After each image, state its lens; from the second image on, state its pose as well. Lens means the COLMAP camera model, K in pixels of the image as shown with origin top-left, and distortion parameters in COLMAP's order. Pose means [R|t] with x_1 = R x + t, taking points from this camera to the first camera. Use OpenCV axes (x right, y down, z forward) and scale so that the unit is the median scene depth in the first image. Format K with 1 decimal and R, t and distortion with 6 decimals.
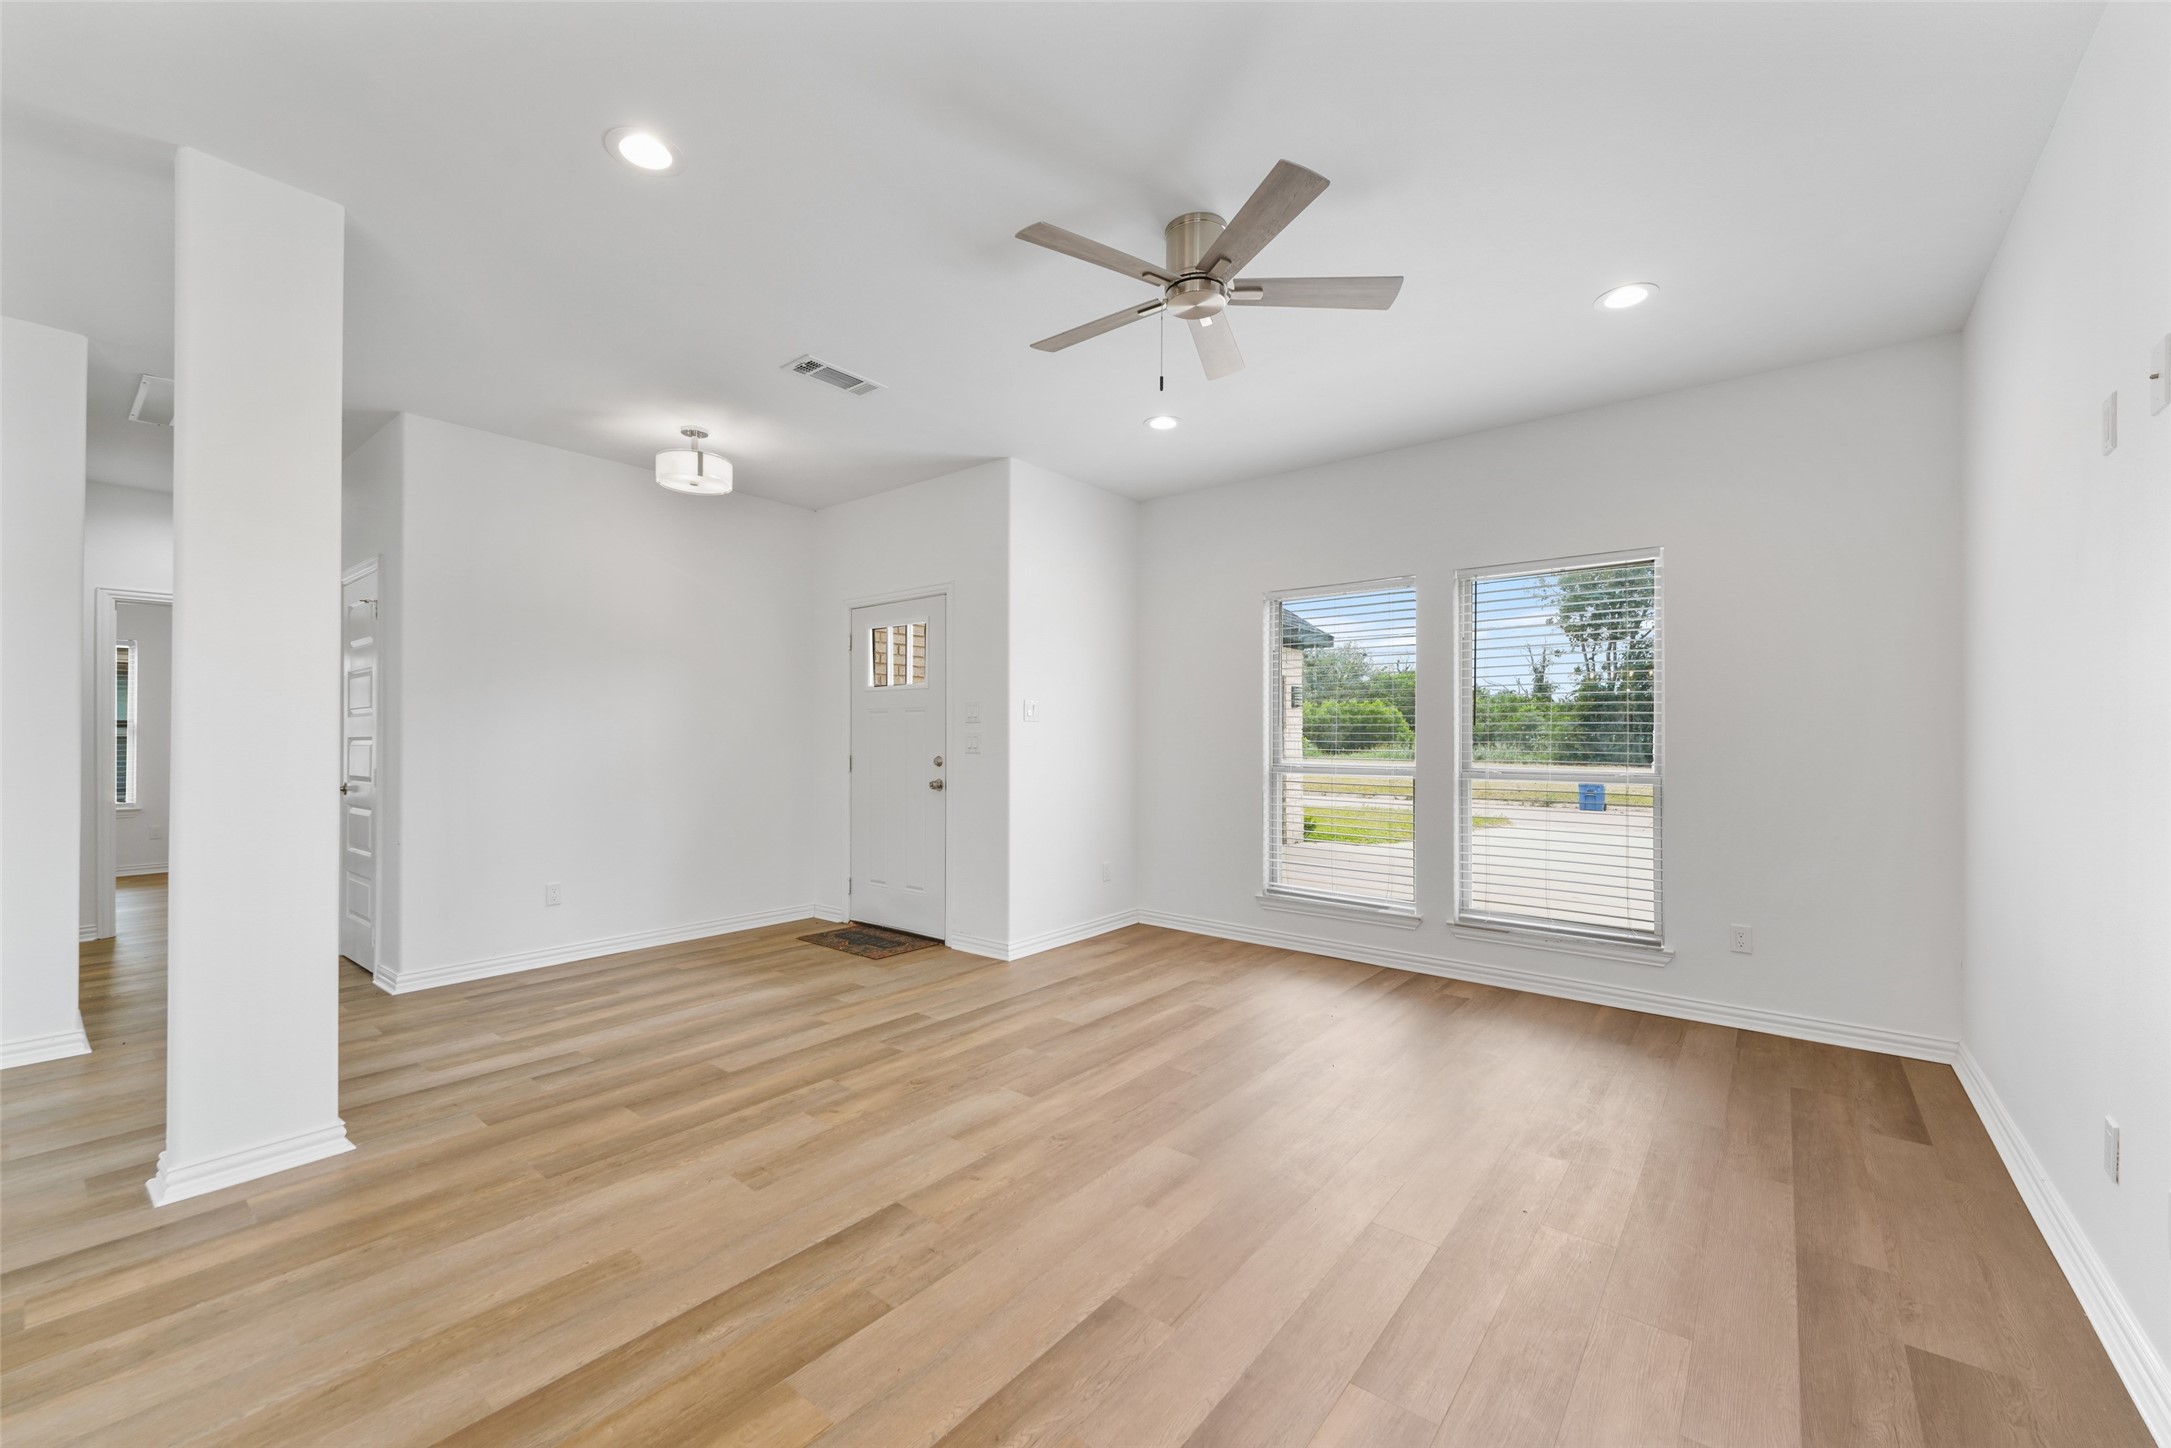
lens RADIAL K [[859.2, 0, 1083.6], [0, 859.2, 728.2], [0, 0, 1]] dist [-0.001040, -0.000135]
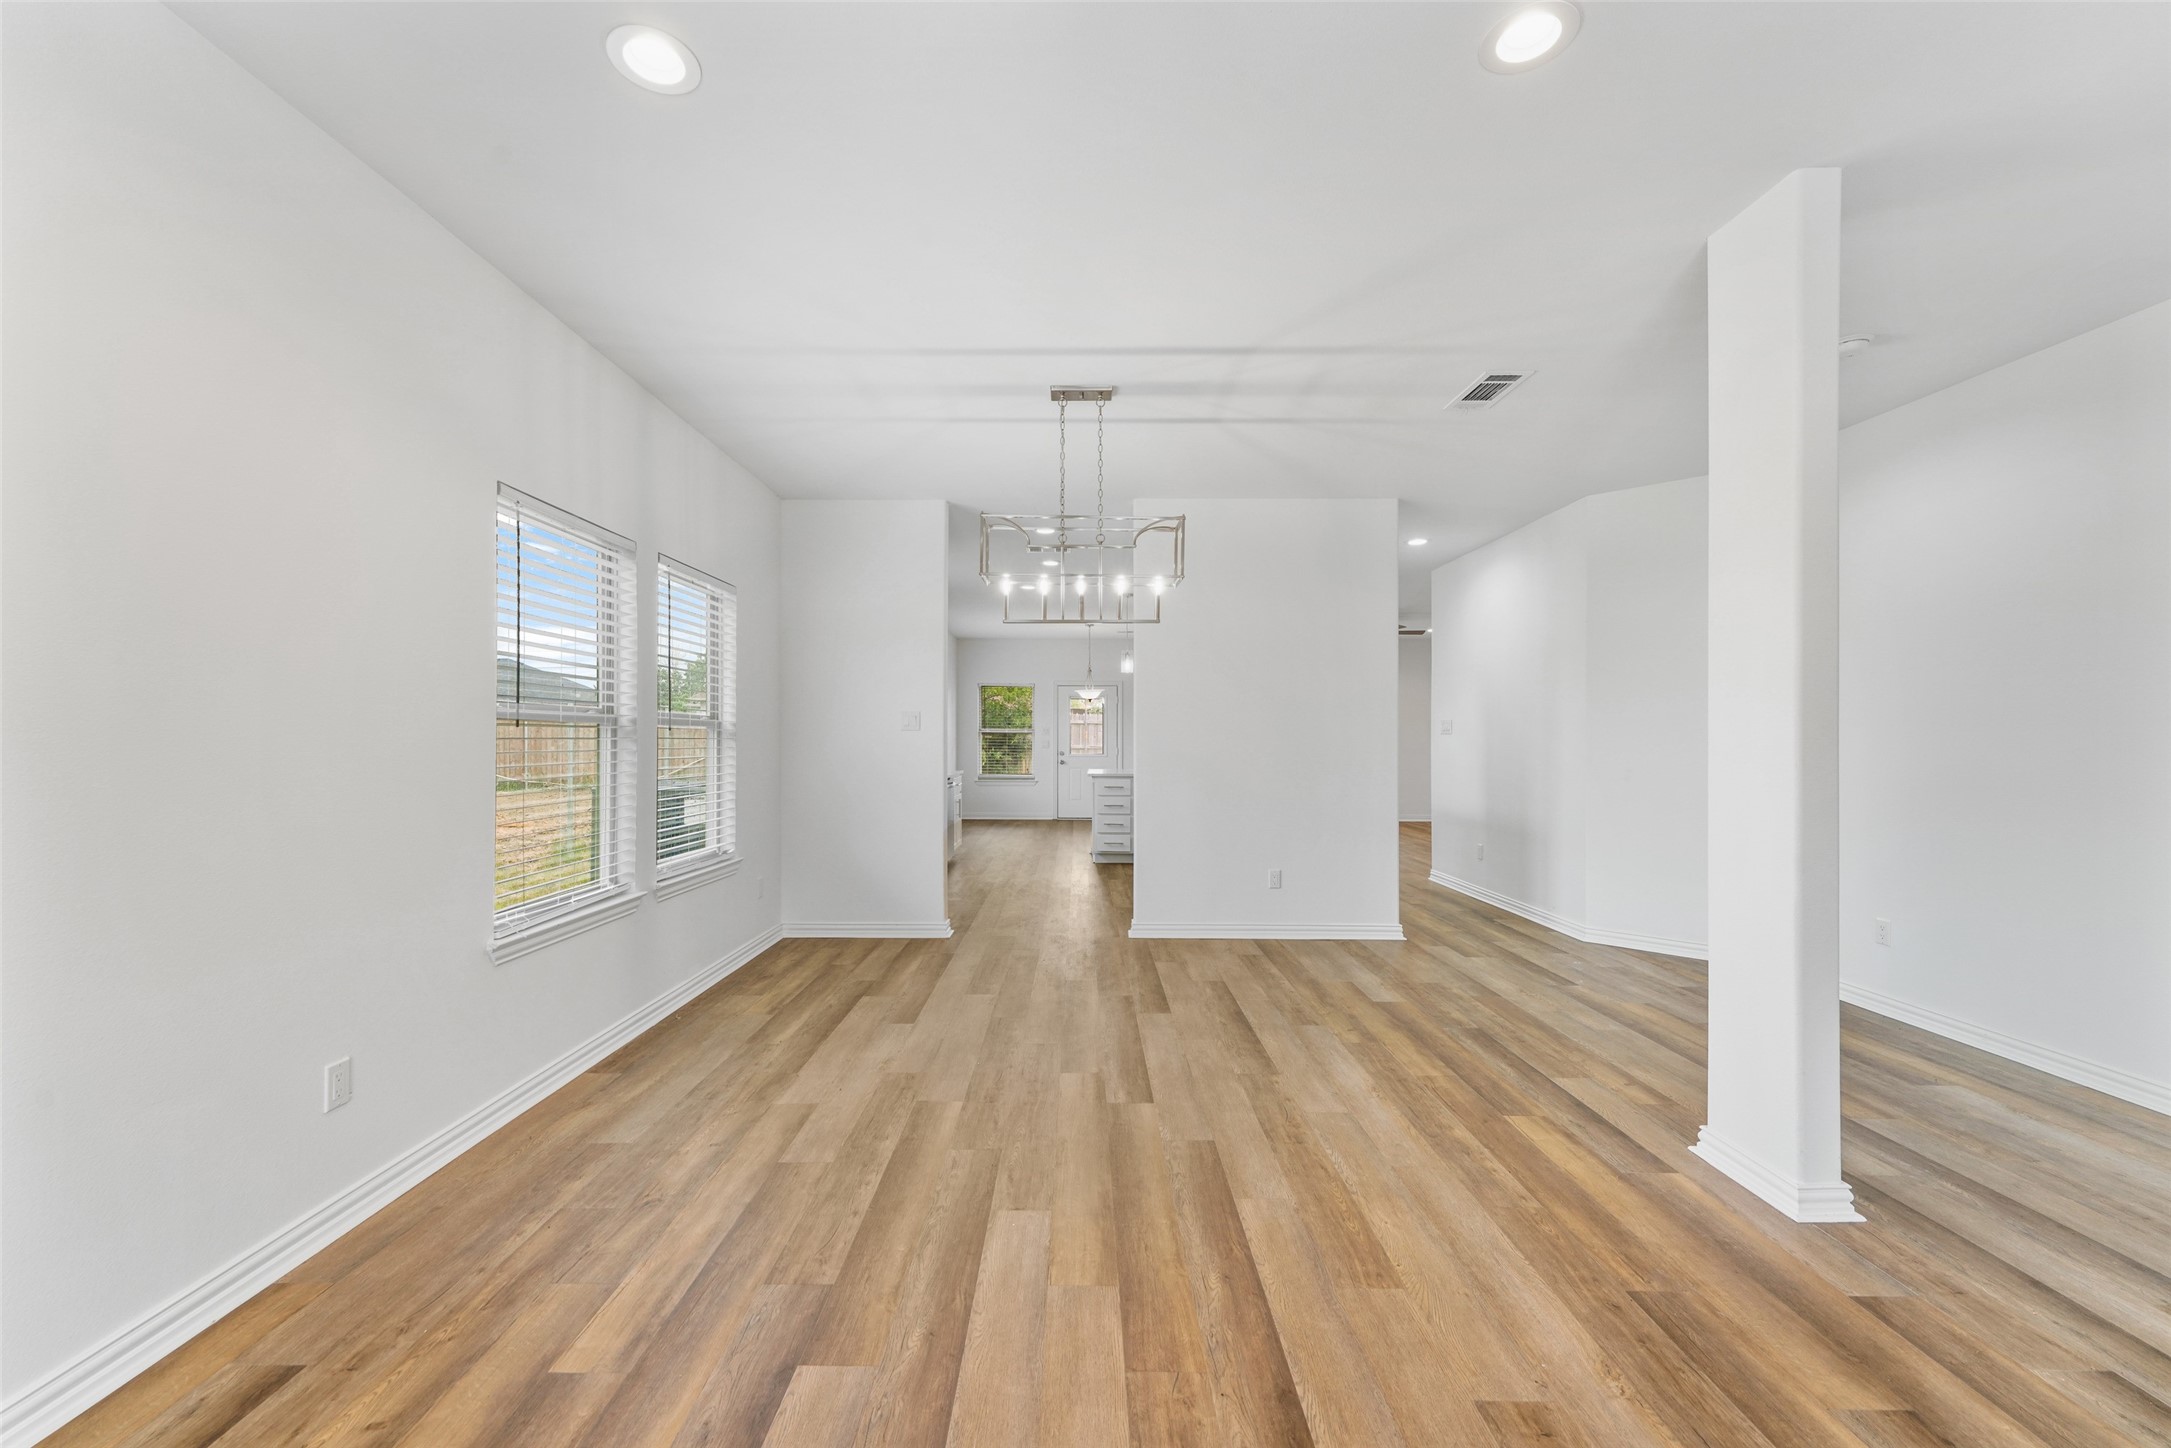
lens RADIAL K [[859.2, 0, 1083.6], [0, 859.2, 732.7], [0, 0, 1]] dist [-0.001040, -0.000135]
pose [[-0.780394, -0.006546, -0.625254, 0.381405], [0.000335, 0.999941, -0.010887, -0.014575], [0.625288, -0.008706, -0.780345, 1.594285]]
